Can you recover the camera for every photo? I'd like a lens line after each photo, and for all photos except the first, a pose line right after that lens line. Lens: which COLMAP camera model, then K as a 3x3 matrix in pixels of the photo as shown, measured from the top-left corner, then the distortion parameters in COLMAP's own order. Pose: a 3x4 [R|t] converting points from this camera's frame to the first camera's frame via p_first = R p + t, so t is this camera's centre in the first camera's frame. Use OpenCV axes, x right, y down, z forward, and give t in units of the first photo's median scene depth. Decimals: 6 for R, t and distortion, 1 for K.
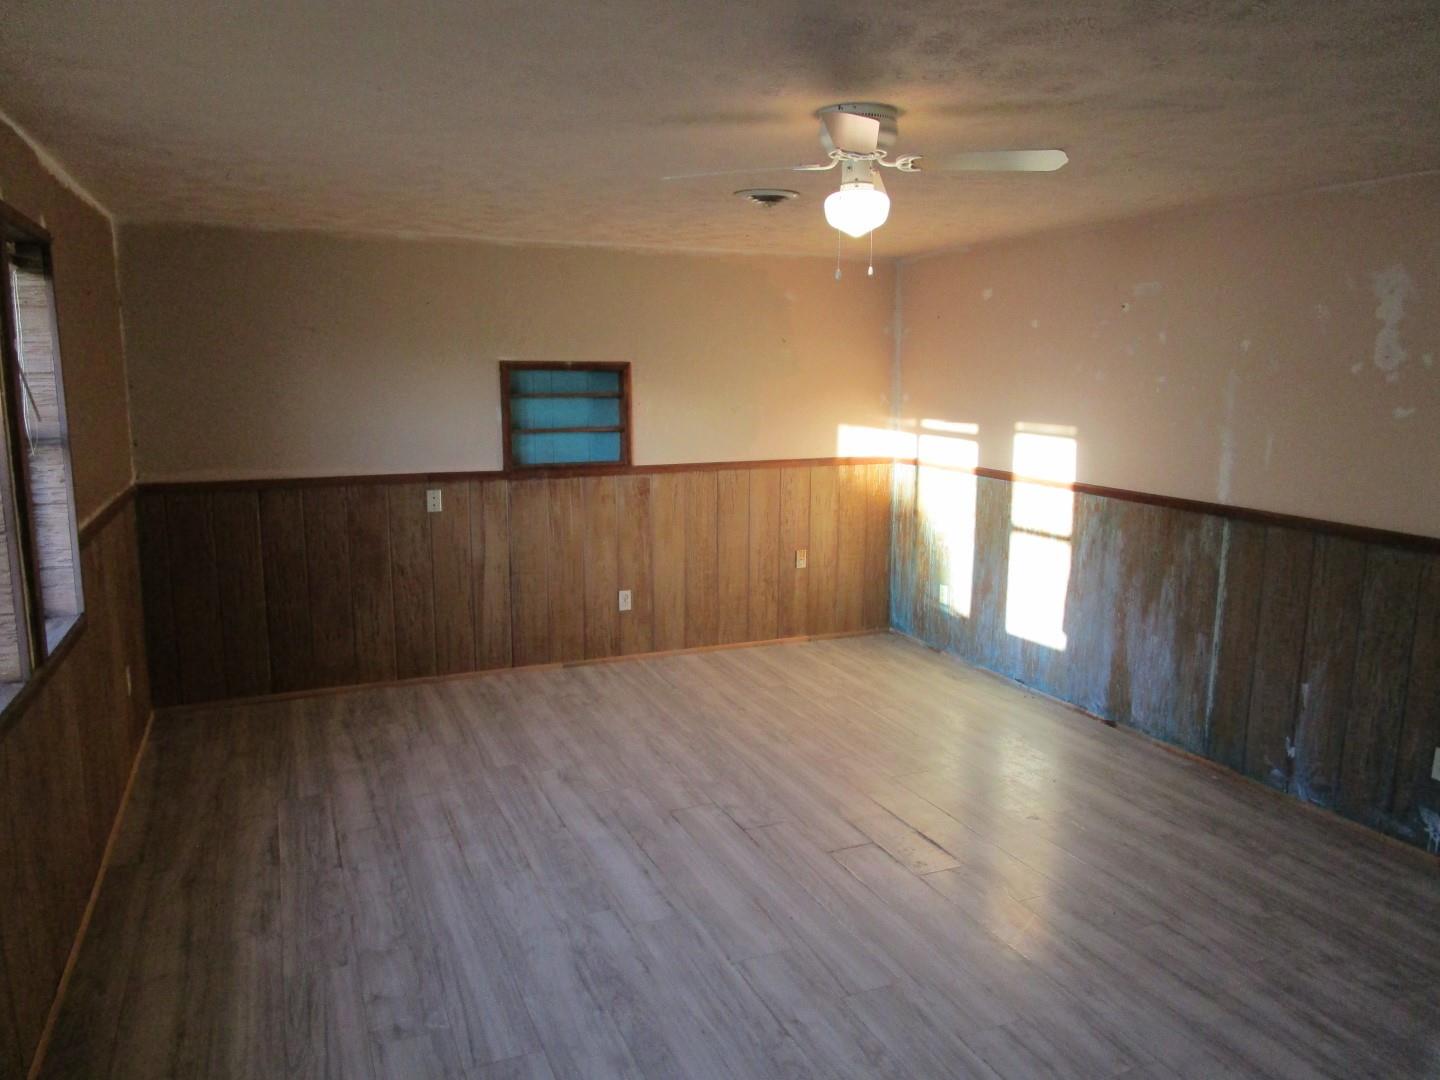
lens RADIAL K [[1030.2, 0, 716.8], [0, 1030.2, 543.6], [0, 0, 1]] dist [-0.006284, -0.003833]
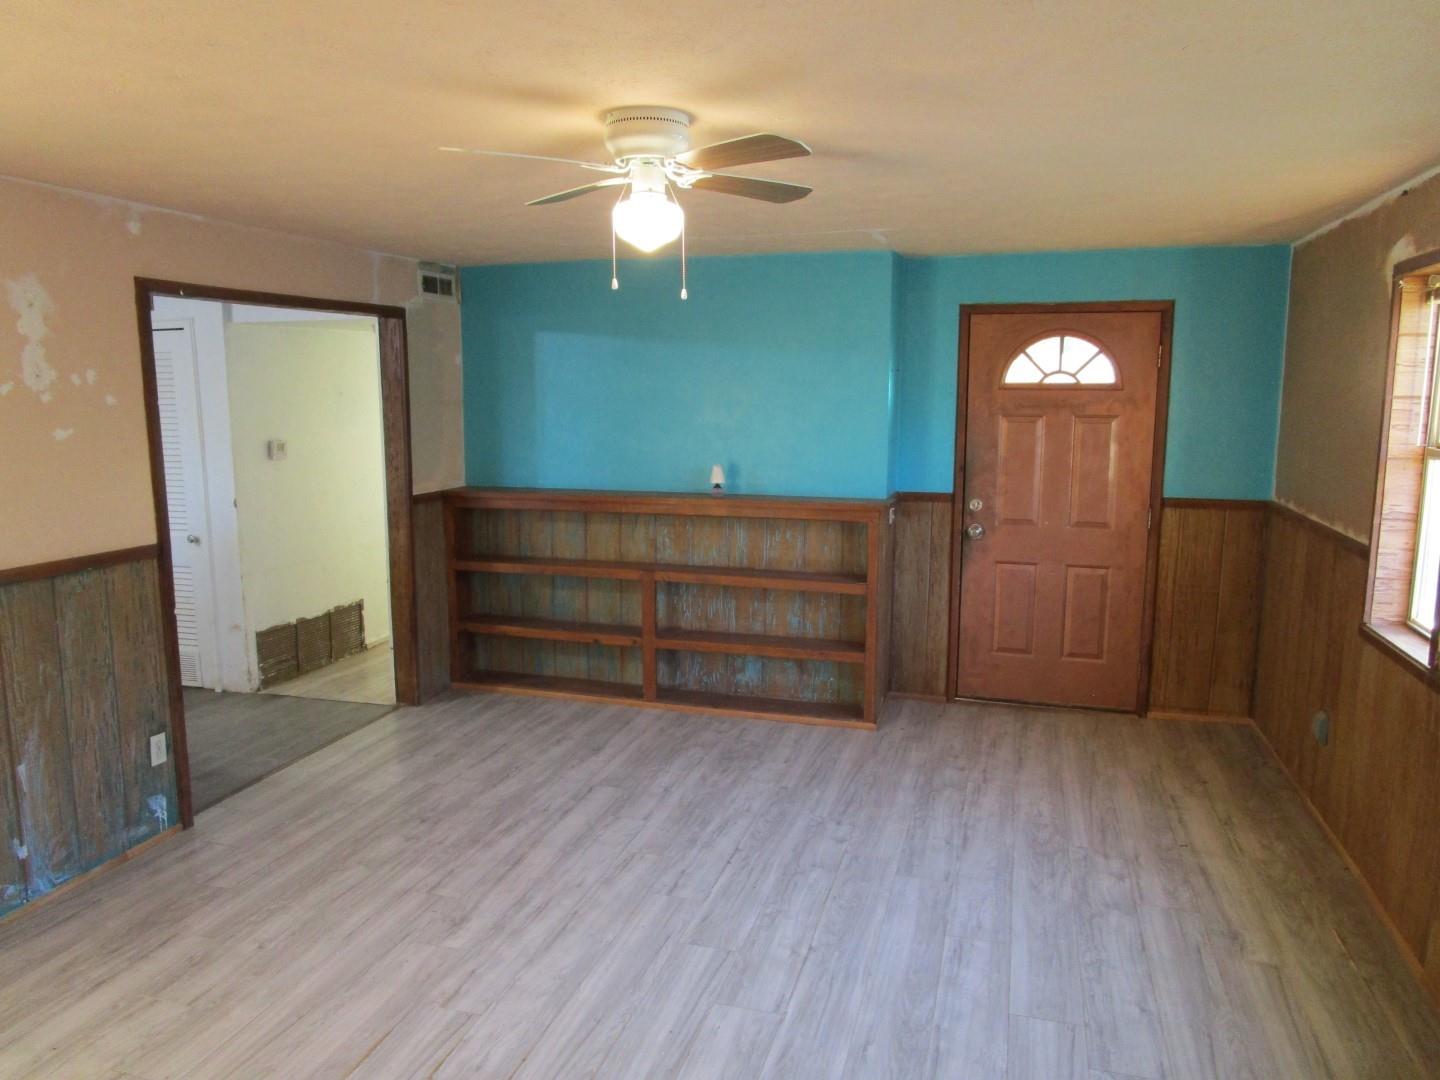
lens RADIAL K [[1030.2, 0, 715.7], [0, 1030.2, 537.8], [0, 0, 1]] dist [-0.006284, -0.003833]
pose [[-0.765355, -0.103739, 0.635193, -0.413056], [0.100794, 0.955428, 0.277487, -0.239625], [-0.635667, 0.276399, -0.720785, 1.331015]]
